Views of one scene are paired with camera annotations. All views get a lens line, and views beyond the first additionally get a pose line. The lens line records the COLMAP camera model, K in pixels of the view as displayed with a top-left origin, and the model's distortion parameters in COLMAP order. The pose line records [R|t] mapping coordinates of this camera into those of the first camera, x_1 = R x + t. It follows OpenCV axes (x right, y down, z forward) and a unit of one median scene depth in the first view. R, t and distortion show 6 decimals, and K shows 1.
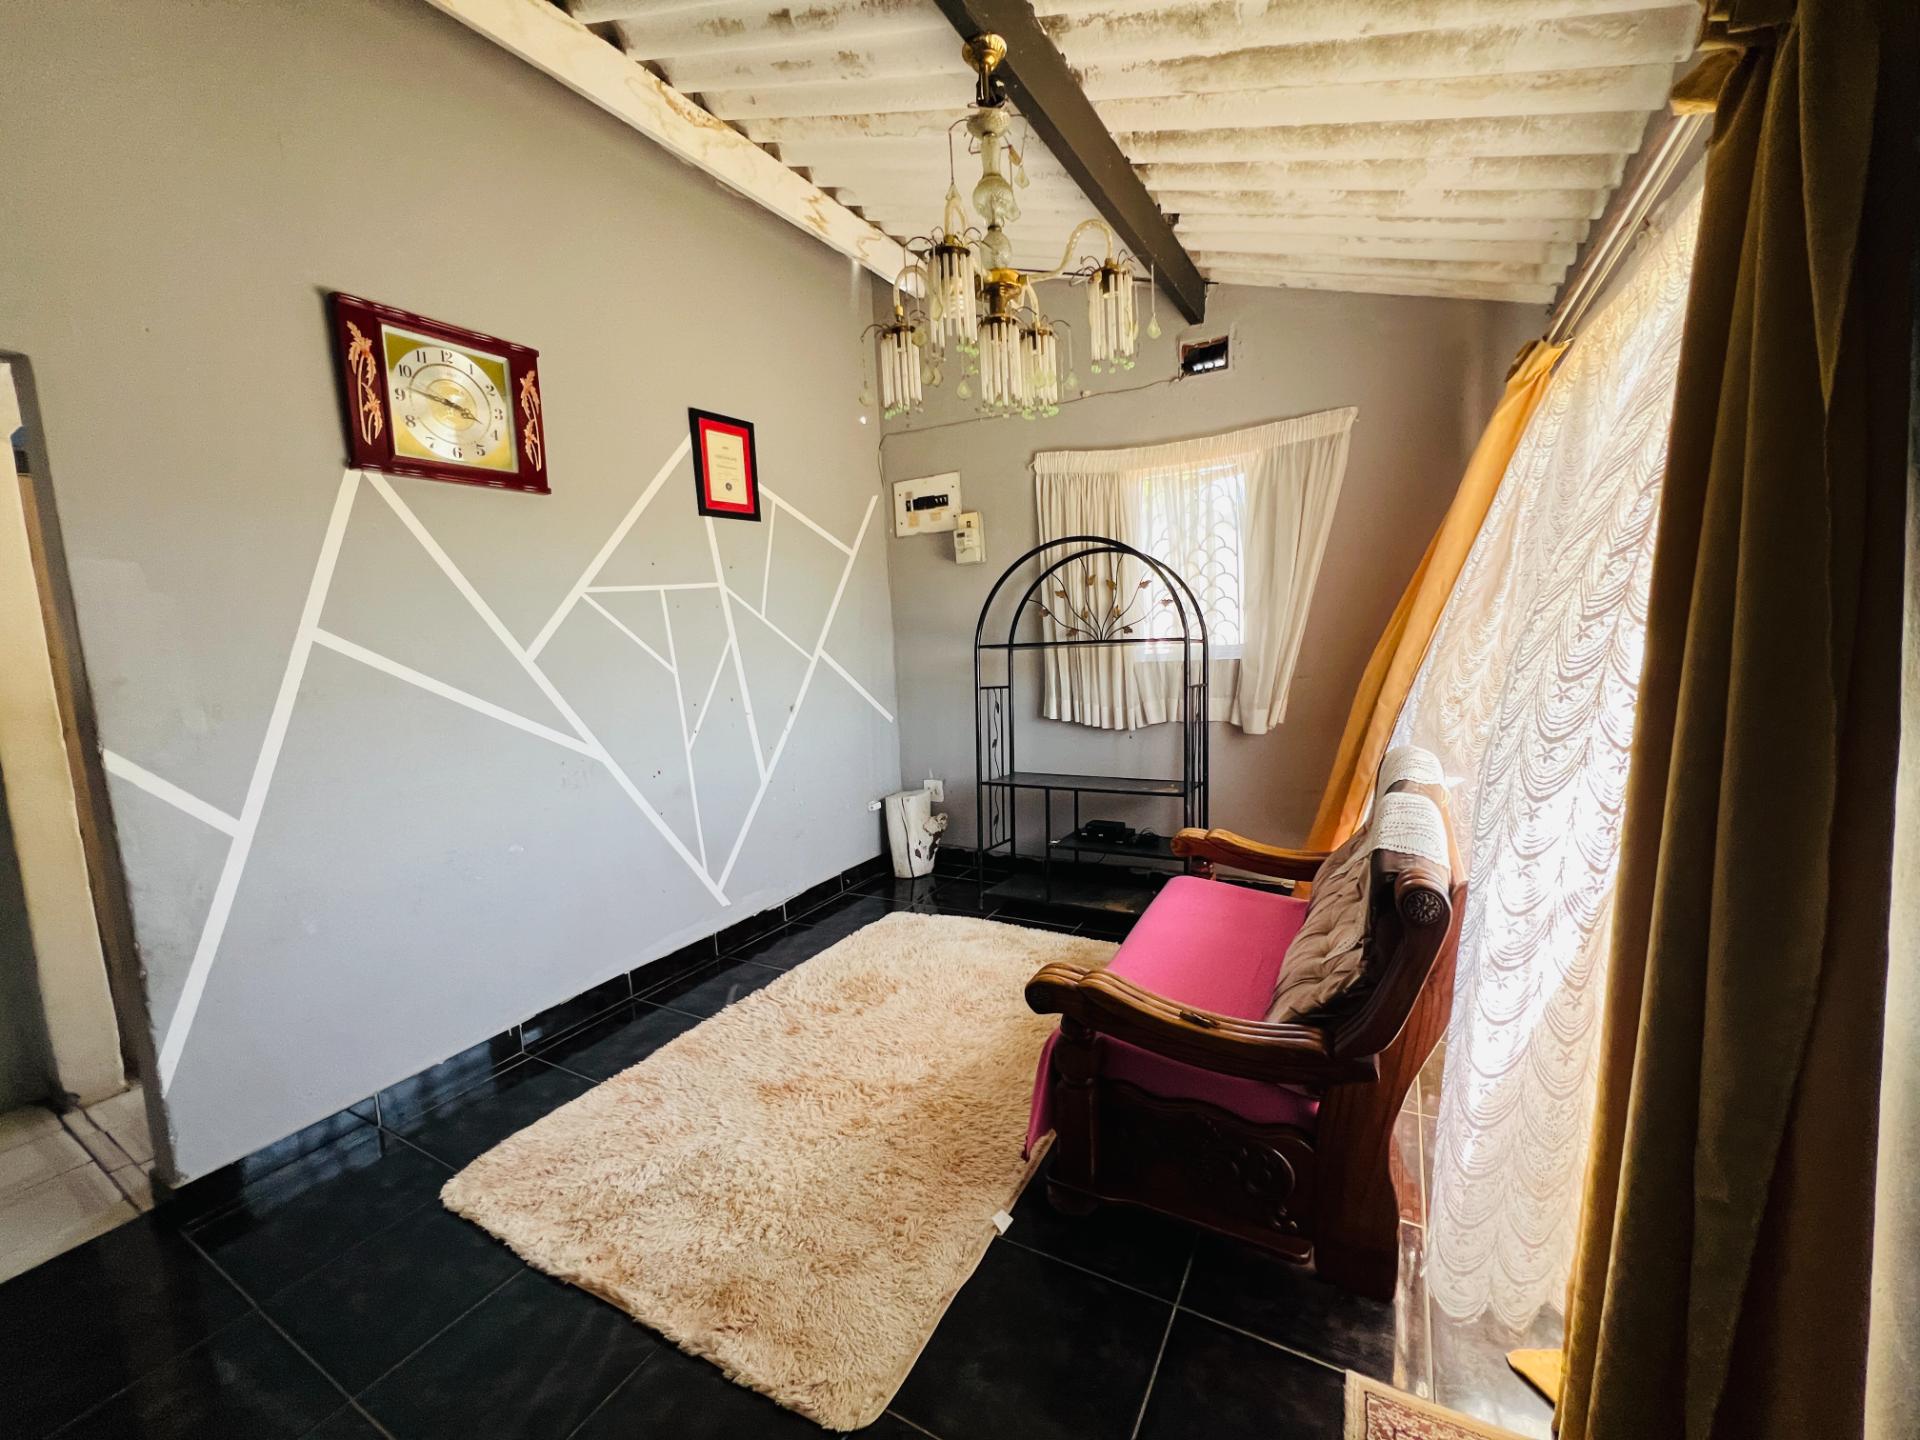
lens RADIAL K [[769.4, 0, 956.4], [0, 769.4, 717.2], [0, 0, 1]] dist [-0.003670, 0.001620]
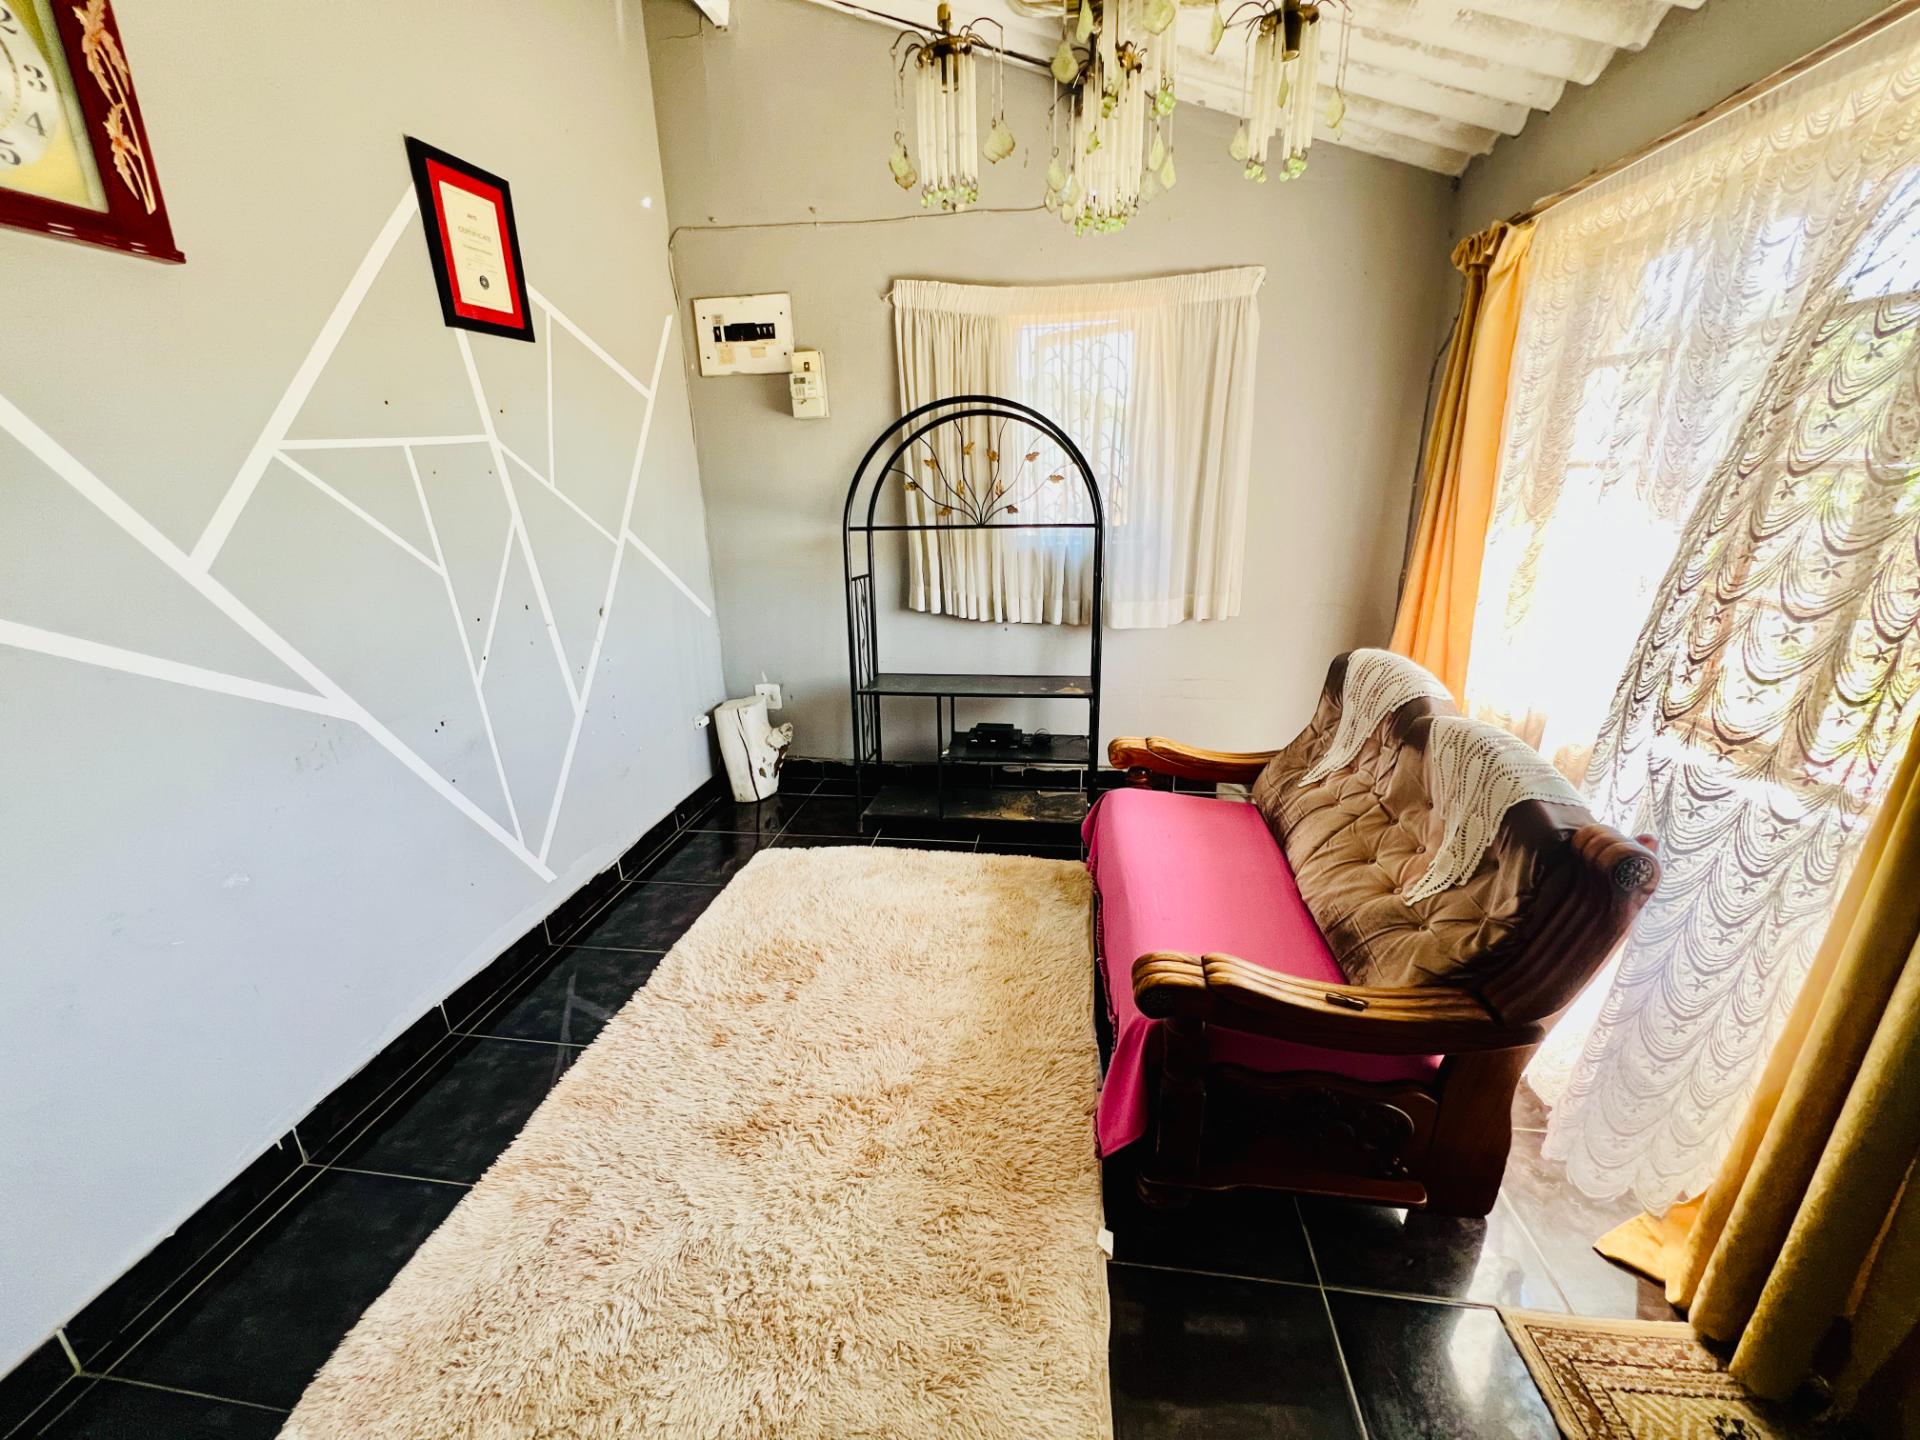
lens RADIAL K [[769.4, 0, 956.8], [0, 769.4, 717.3], [0, 0, 1]] dist [-0.003971, 0.001417]
pose [[0.931393, -0.084891, 0.353979, -0.238948], [0.018345, 0.982138, 0.187266, -0.064241], [-0.363554, -0.167924, 0.916313, 0.242405]]
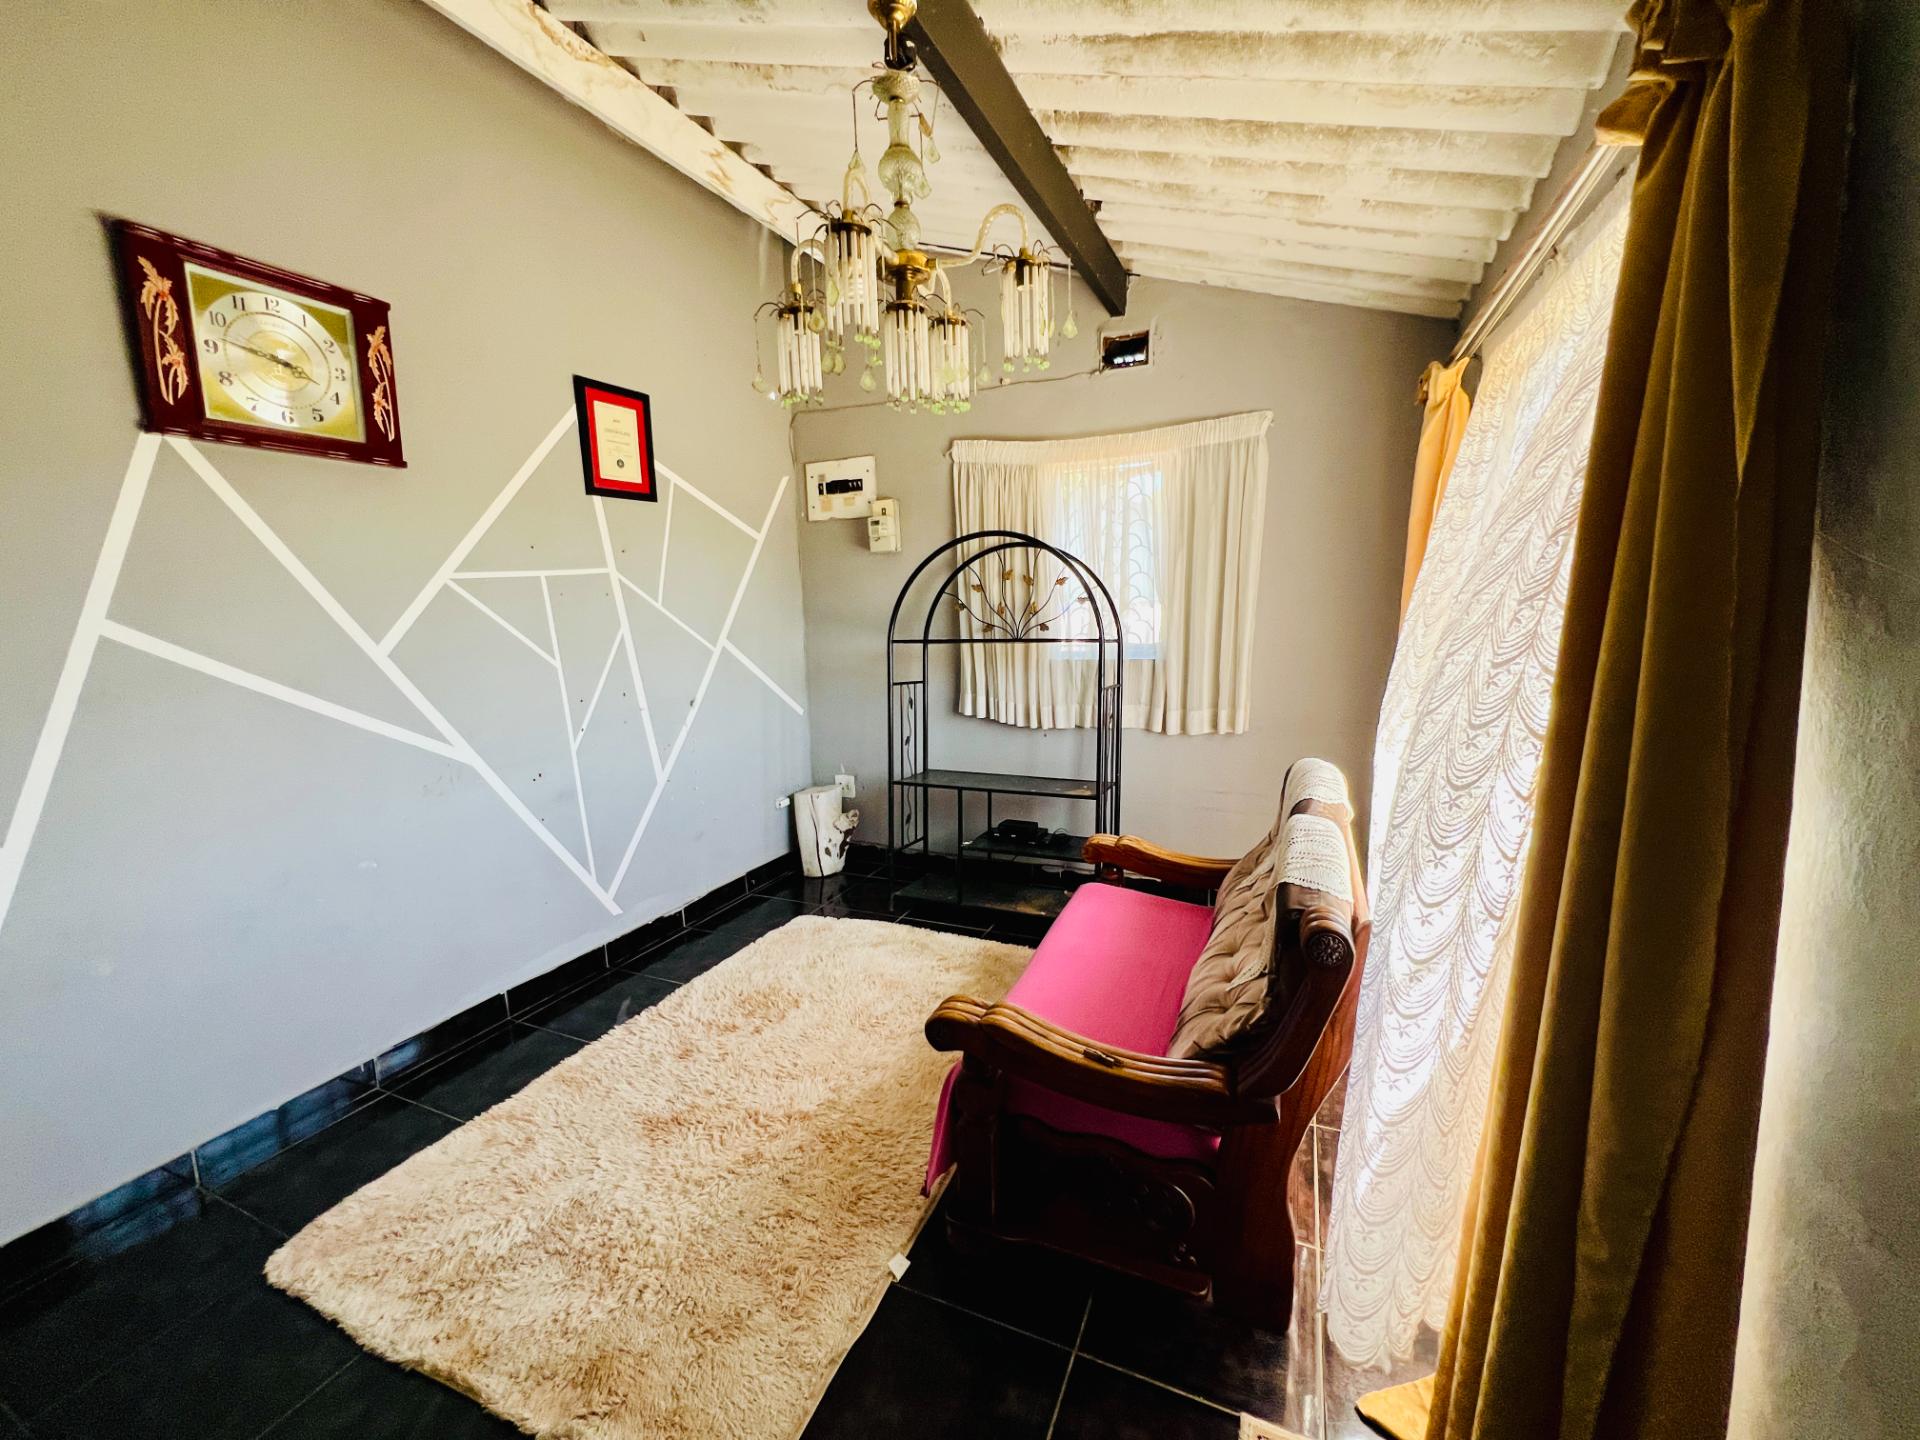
lens RADIAL K [[769.4, 0, 956.8], [0, 769.4, 717.3], [0, 0, 1]] dist [-0.003971, 0.001417]
pose [[0.994769, 0.009554, 0.101703, 0.018672], [-0.012557, 0.999503, 0.028926, -0.035899], [-0.101376, -0.030051, 0.994394, 0.043485]]
